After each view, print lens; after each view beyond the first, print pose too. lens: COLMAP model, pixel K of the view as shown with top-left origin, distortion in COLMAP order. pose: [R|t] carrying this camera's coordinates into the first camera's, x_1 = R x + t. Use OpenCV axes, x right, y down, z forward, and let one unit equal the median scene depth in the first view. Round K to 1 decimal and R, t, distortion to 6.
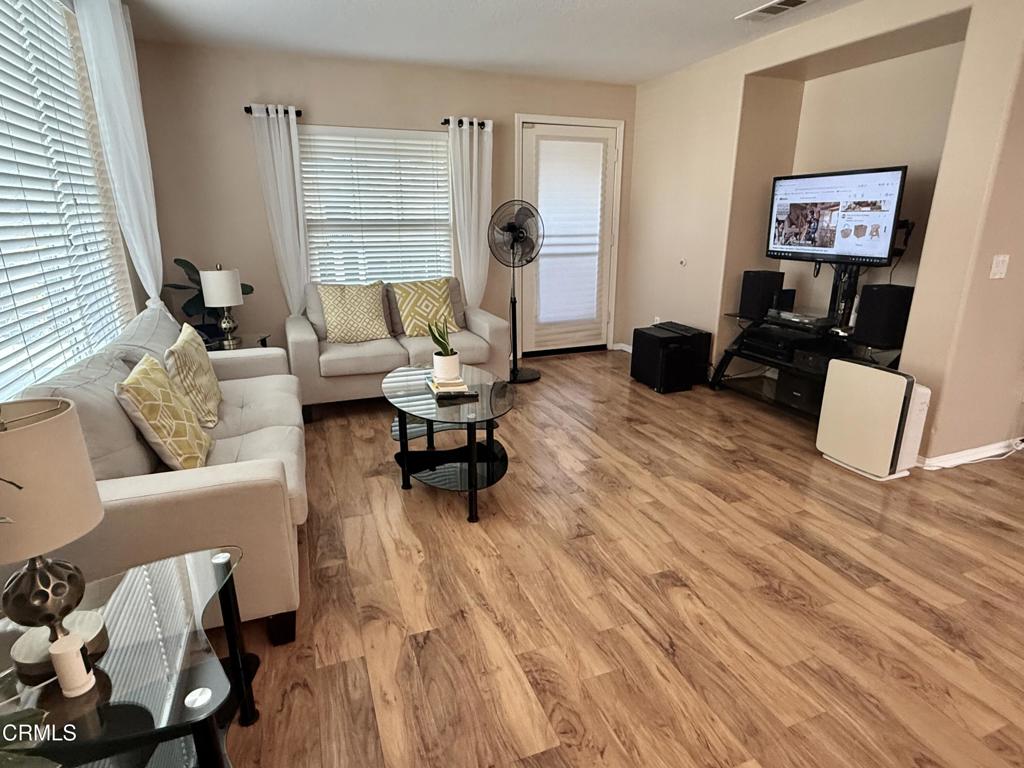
lens RADIAL K [[561.2, 0, 510.6], [0, 561.2, 384.6], [0, 0, 1]] dist [0.002293, -0.001061]
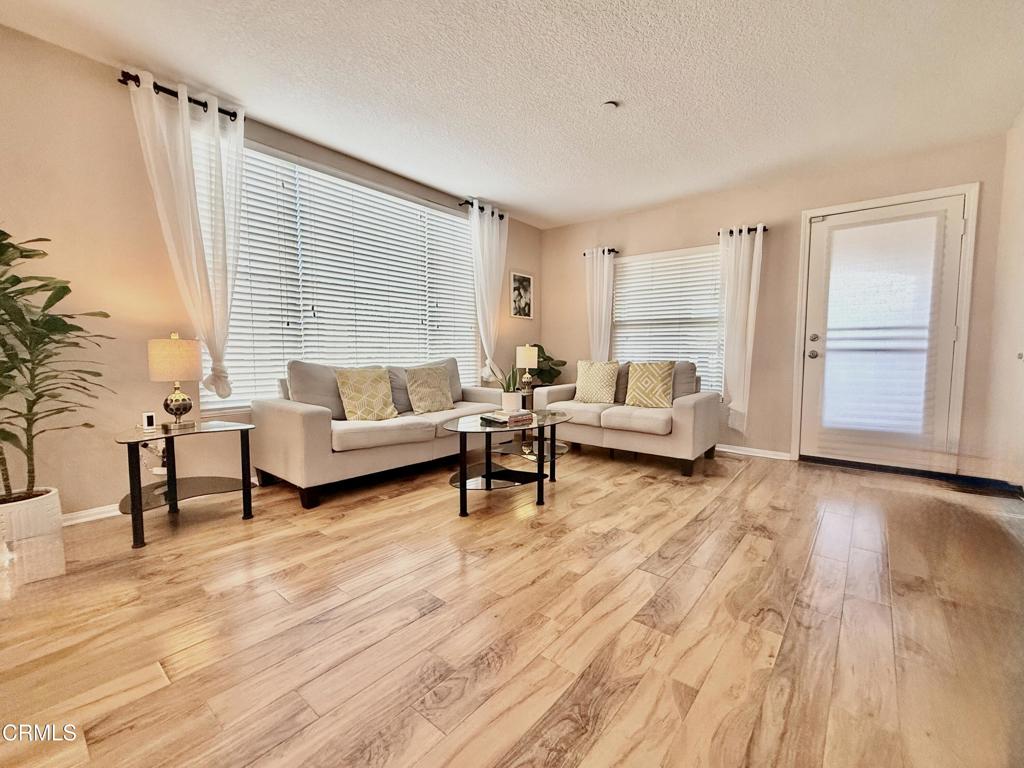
lens RADIAL K [[431.6, 0, 538.4], [0, 431.6, 383.7], [0, 0, 1]] dist [0.001216, 0.000118]
pose [[0.517373, 0.067150, -0.853122, 0.546709], [-0.254732, 0.963810, -0.078619, -0.007219], [0.816968, 0.257993, 0.515754, 0.366428]]
